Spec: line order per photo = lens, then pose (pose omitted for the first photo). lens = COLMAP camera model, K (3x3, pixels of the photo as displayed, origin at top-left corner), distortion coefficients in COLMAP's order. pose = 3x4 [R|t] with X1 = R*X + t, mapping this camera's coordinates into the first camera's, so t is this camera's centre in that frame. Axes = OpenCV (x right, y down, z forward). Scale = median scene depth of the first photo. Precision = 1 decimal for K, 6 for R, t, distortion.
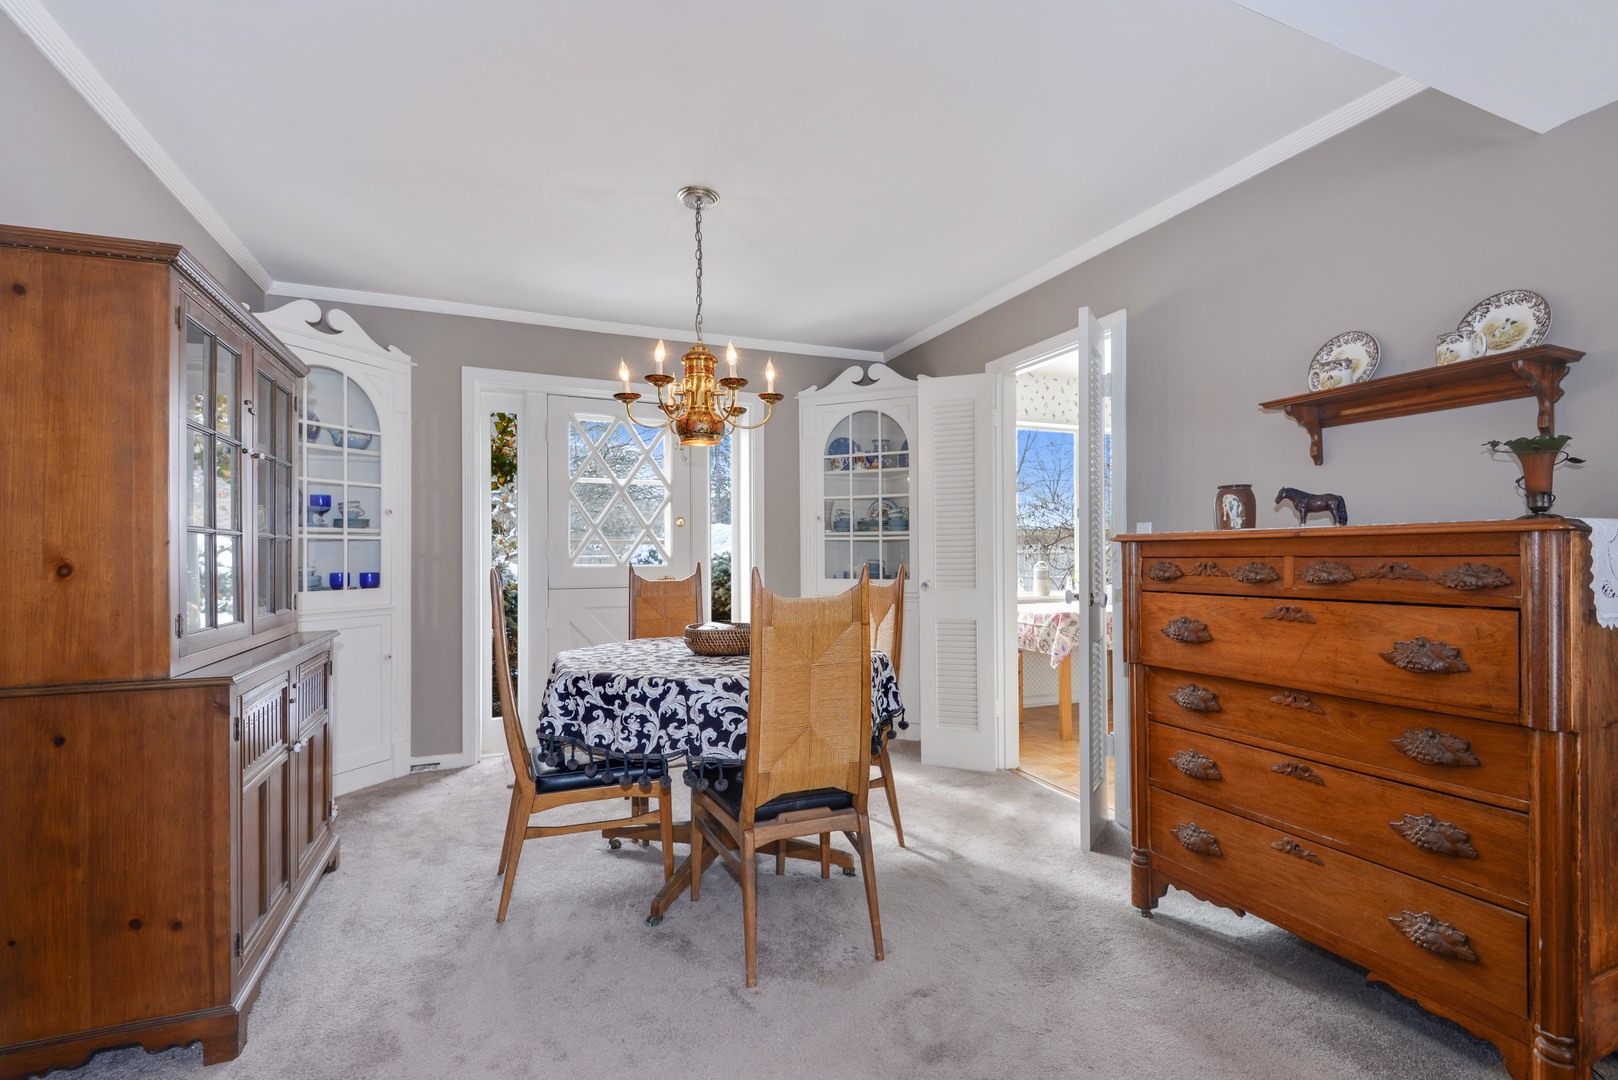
lens RADIAL K [[735.7, 0, 811.7], [0, 735.7, 543.8], [0, 0, 1]] dist [0.000862, 0.000438]
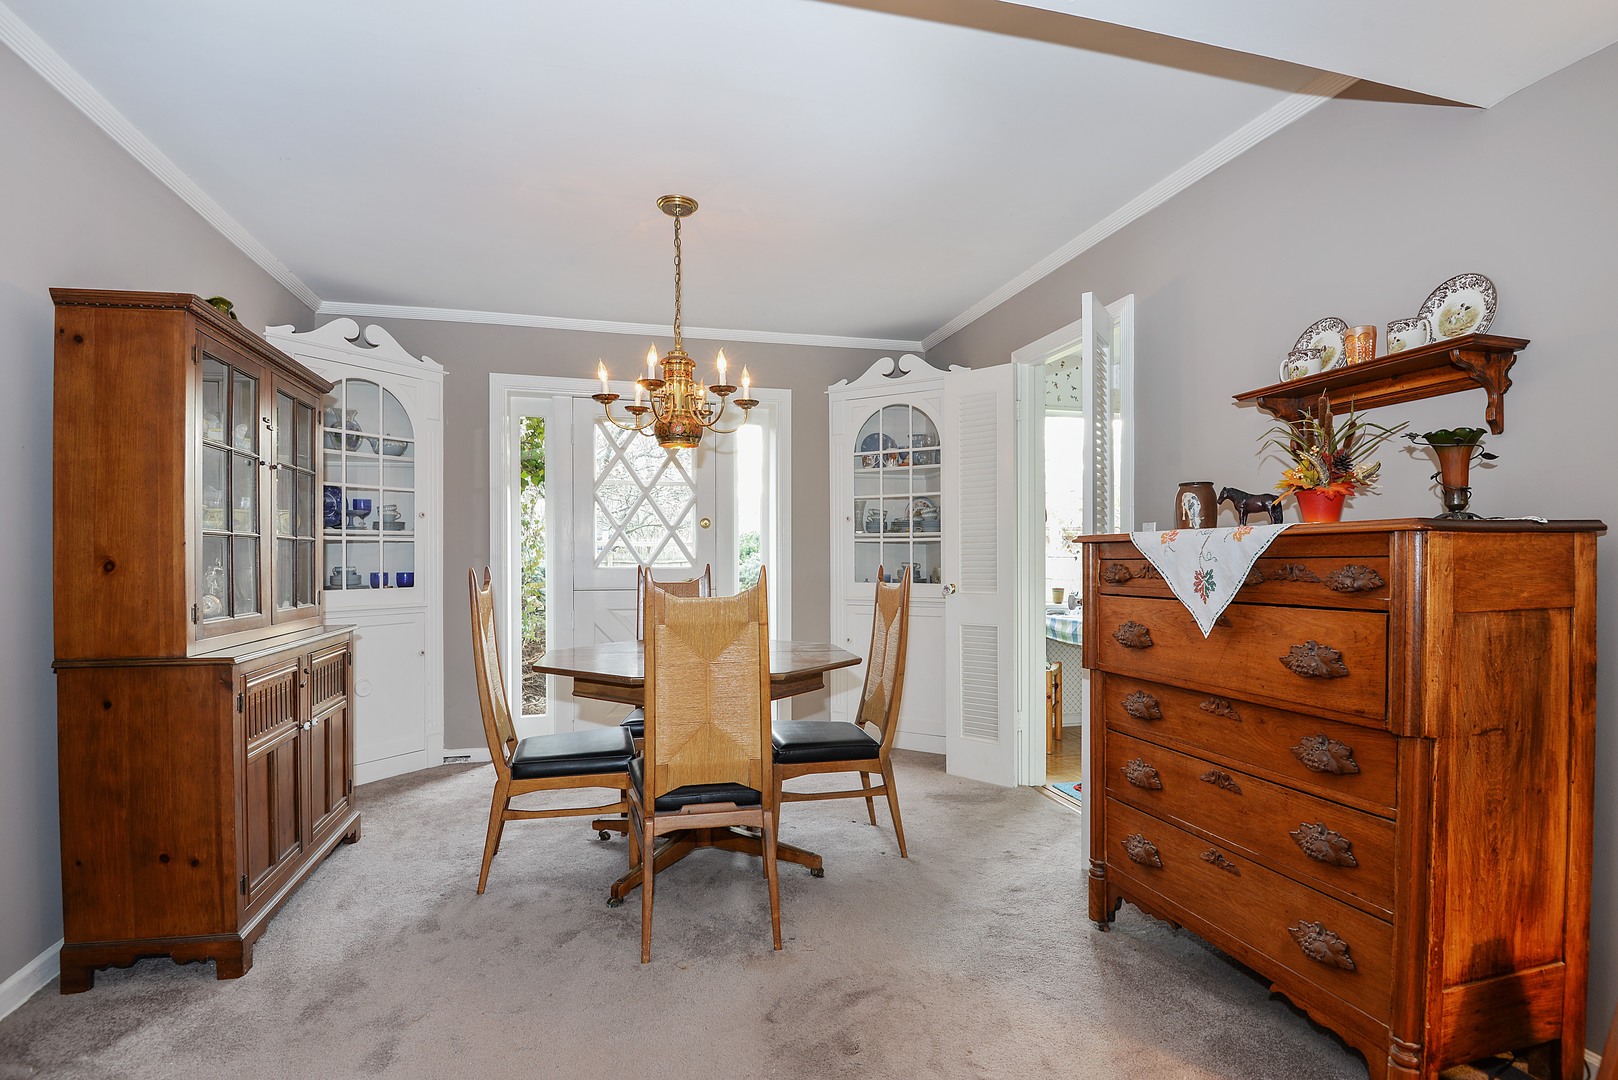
lens RADIAL K [[812.1, 0, 810.6], [0, 812.1, 551.9], [0, 0, 1]] dist [-0.024998, -0.000559]
pose [[0.989855, 0.001495, -0.142073, 0.281141], [-0.000425, 0.999971, 0.007561, 0.001559], [0.142080, -0.007424, 0.989827, -0.123585]]
